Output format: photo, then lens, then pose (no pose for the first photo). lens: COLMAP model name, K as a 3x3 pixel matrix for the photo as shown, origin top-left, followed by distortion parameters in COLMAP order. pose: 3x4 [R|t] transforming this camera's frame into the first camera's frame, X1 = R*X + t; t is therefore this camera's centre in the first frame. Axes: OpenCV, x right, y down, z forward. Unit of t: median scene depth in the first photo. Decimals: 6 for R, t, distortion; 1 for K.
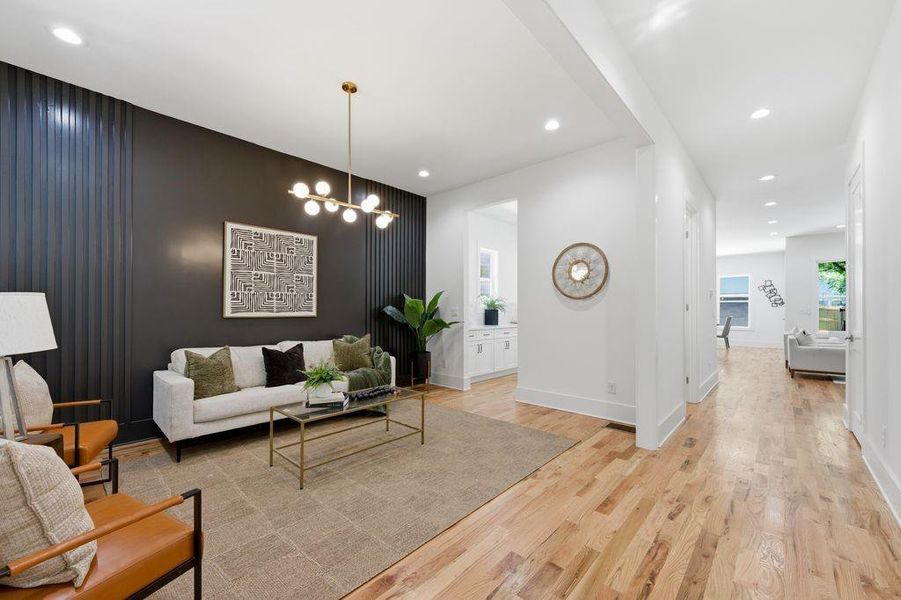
lens RADIAL K [[363.7, 0, 447.9], [0, 363.7, 307.6], [0, 0, 1]] dist [0.003666, -0.000306]
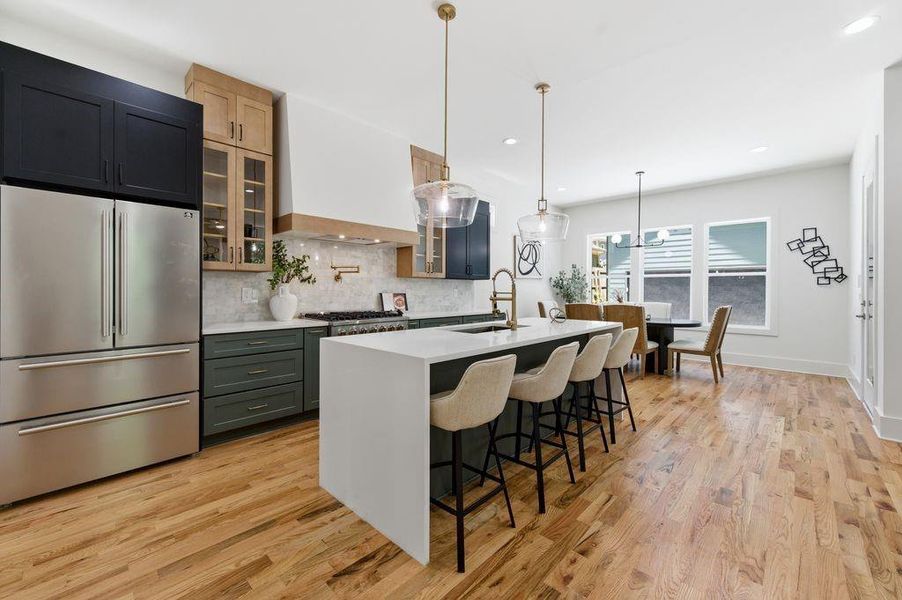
lens RADIAL K [[364.1, 0, 451.2], [0, 364.1, 290.6], [0, 0, 1]] dist [0.003666, -0.000306]
pose [[0.999807, 0.002324, -0.019509, 0.431533], [-0.002174, 0.999968, 0.007745, 0.002052], [0.019527, -0.007701, 0.999780, 0.525738]]
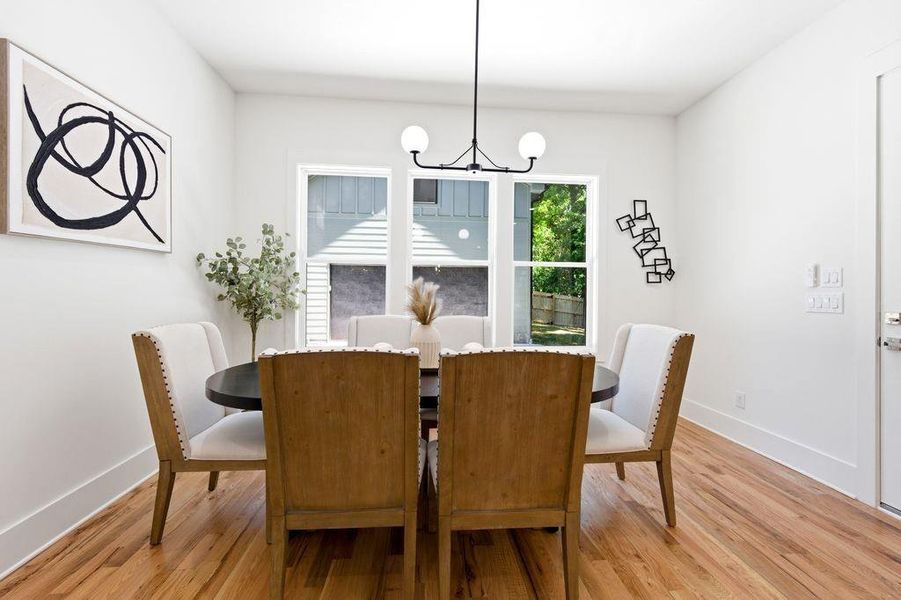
lens RADIAL K [[363.7, 0, 448.2], [0, 363.7, 288.1], [0, 0, 1]] dist [0.003666, -0.000306]
pose [[0.681919, 0.008318, 0.731380, 0.535099], [-0.013409, 0.999909, 0.001130, 0.003469], [-0.731305, -0.010578, 0.681969, 0.905520]]
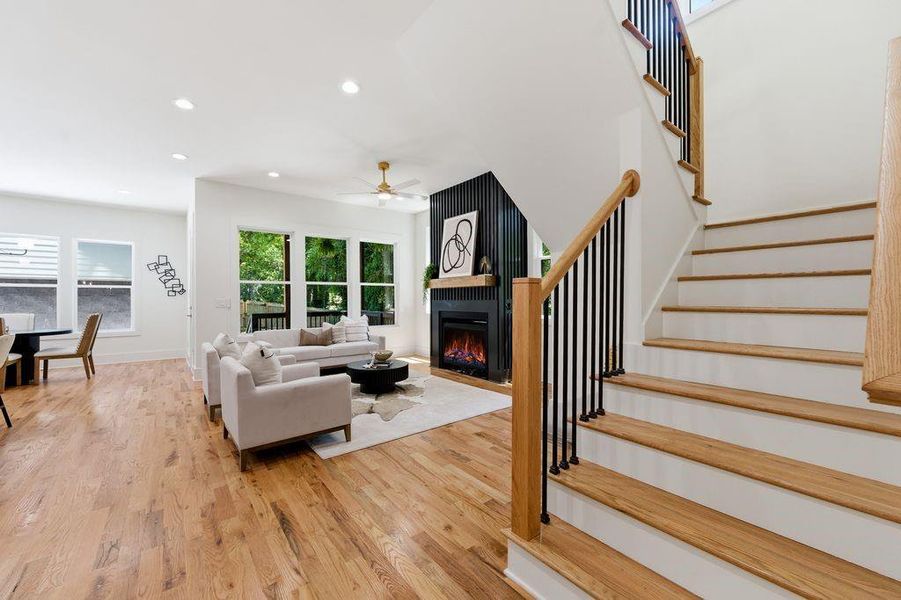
lens RADIAL K [[363.7, 0, 453.8], [0, 363.7, 297.8], [0, 0, 1]] dist [0.003666, -0.000306]
pose [[0.158670, 0.002615, 0.987328, 0.320877], [-0.000858, 0.999996, -0.002511, 0.001760], [-0.987331, -0.000449, 0.158672, 0.386208]]
